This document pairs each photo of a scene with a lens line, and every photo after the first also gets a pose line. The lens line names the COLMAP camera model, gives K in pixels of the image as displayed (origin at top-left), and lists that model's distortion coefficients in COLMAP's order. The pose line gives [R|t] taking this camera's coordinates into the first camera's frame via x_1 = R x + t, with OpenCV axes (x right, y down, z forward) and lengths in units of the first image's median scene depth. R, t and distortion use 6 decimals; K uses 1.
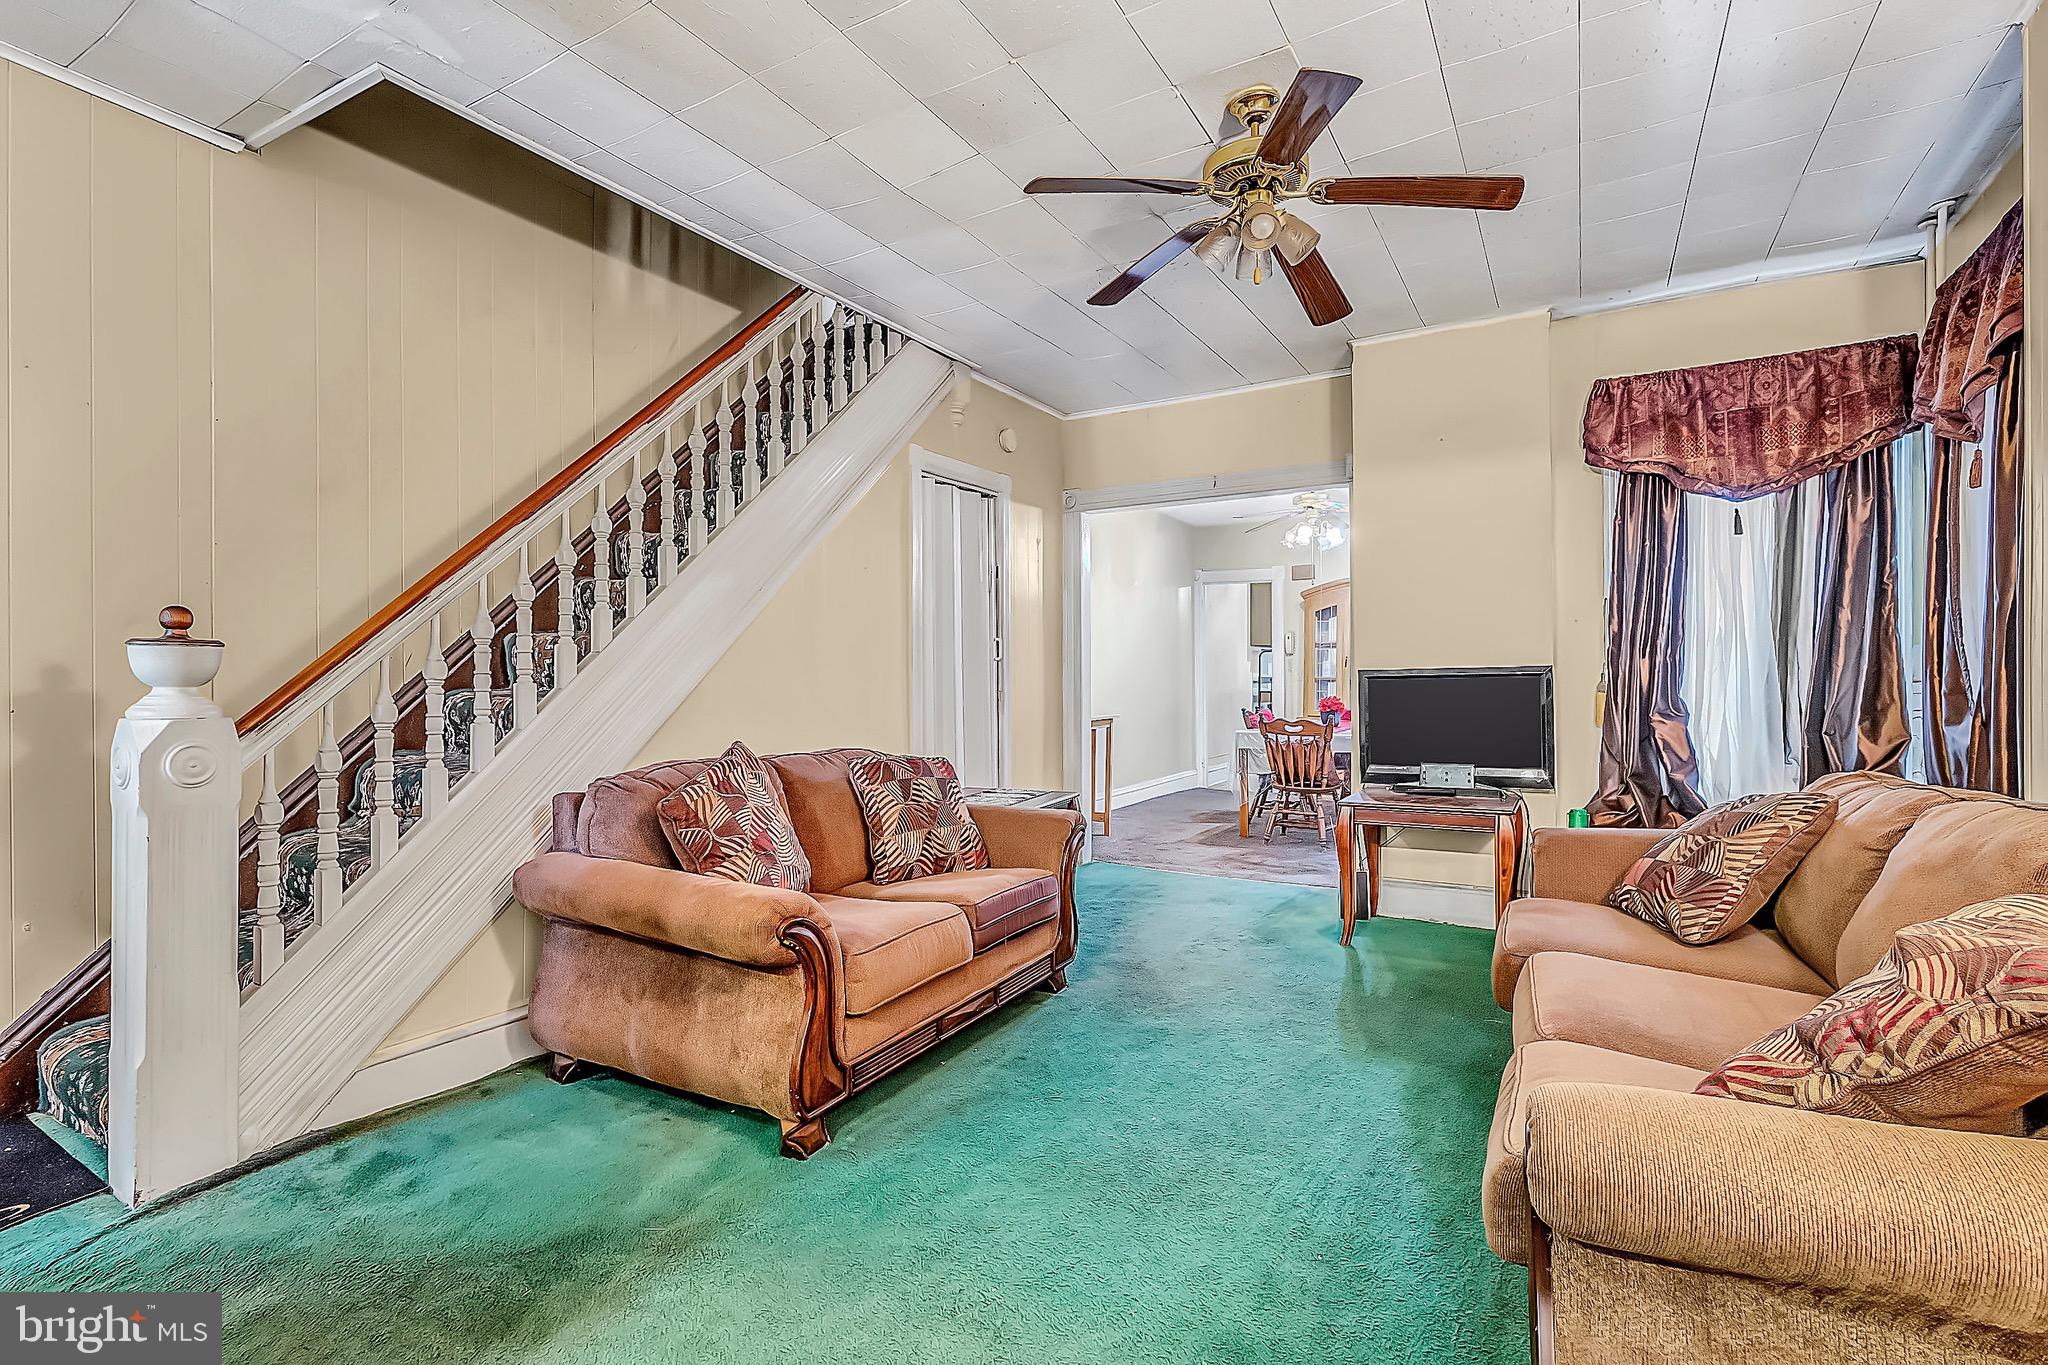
lens RADIAL K [[951.9, 0, 1027.8], [0, 951.9, 681.1], [0, 0, 1]] dist [-0.005794, -0.000267]
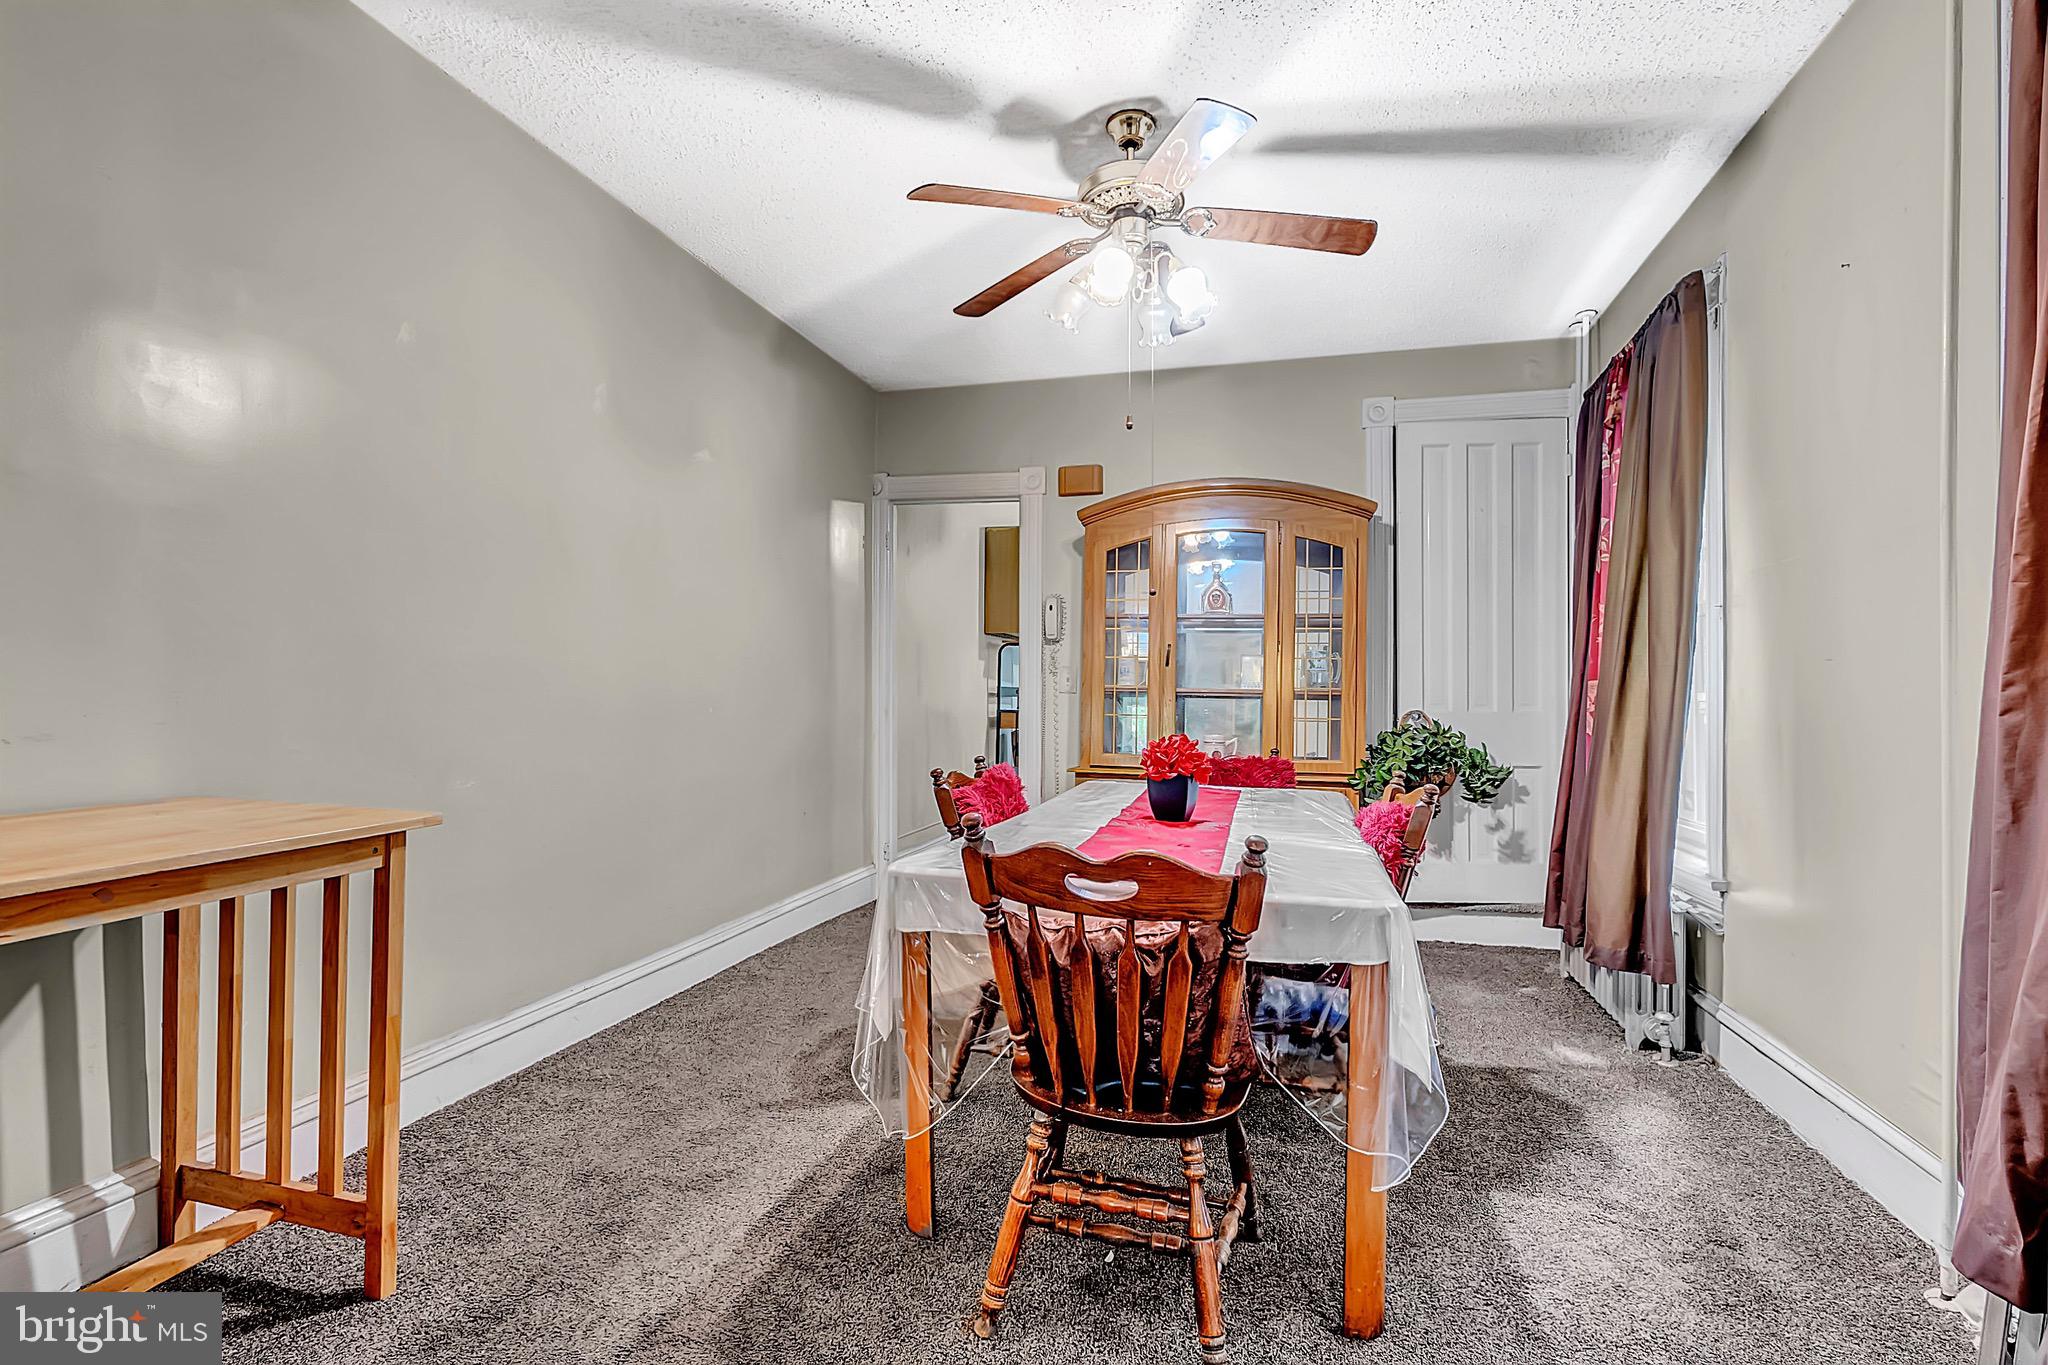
lens RADIAL K [[951.9, 0, 1026.3], [0, 951.9, 686.2], [0, 0, 1]] dist [-0.005794, -0.000267]
pose [[0.966658, 0.011619, 0.255808, 0.130810], [-0.009573, 0.999911, -0.009239, 0.000762], [-0.255893, 0.006482, 0.966683, 0.507628]]
